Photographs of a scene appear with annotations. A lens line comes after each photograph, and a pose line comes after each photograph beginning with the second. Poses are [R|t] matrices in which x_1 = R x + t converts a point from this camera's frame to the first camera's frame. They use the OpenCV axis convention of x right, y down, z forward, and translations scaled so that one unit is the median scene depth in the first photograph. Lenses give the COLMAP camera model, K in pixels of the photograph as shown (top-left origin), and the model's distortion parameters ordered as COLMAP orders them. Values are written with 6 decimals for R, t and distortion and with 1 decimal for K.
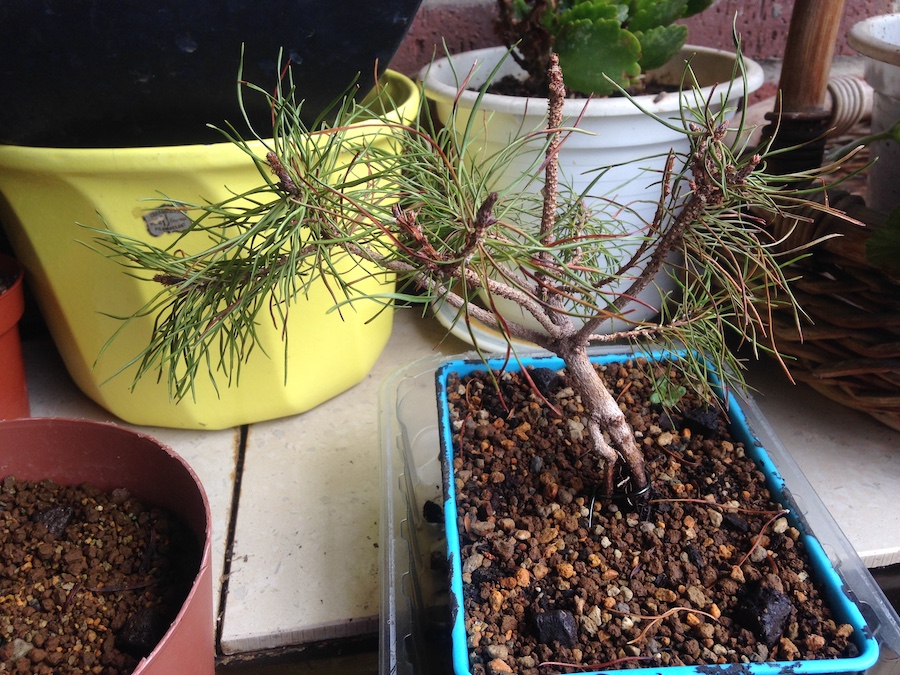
lens RADIAL K [[842.7, 0, 450.7], [0, 842.7, 314.3], [0, 0, 1]] dist [0.116948, -0.215648]
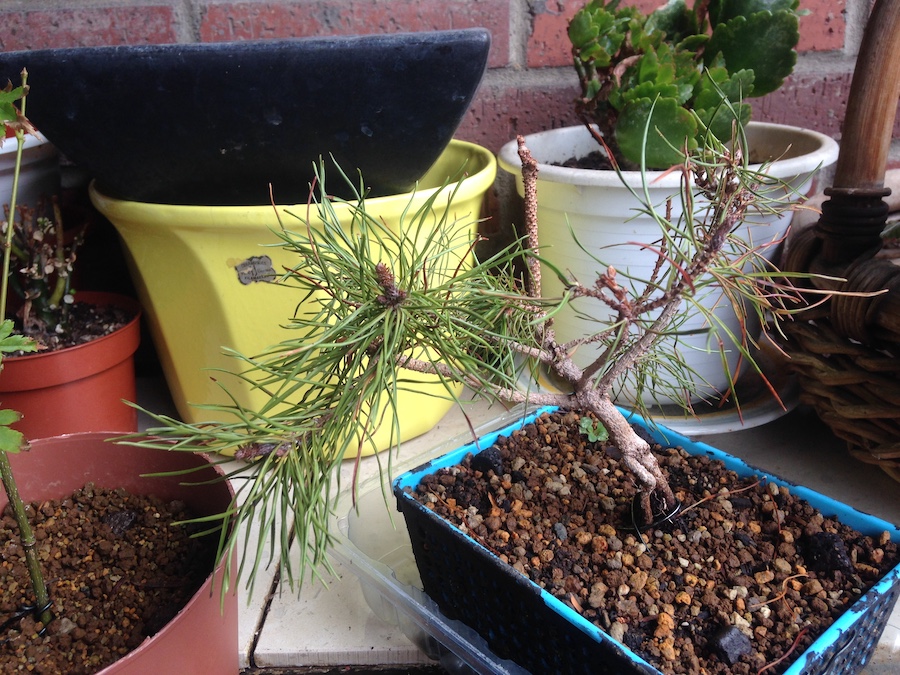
lens RADIAL K [[842.7, 0, 450.7], [0, 842.7, 314.3], [0, 0, 1]] dist [0.116948, -0.215648]
pose [[0.982288, 0.047793, -0.181180, 0.150026], [-0.064017, 0.994341, -0.084783, 0.030274], [0.176103, 0.094880, 0.979789, -0.059101]]
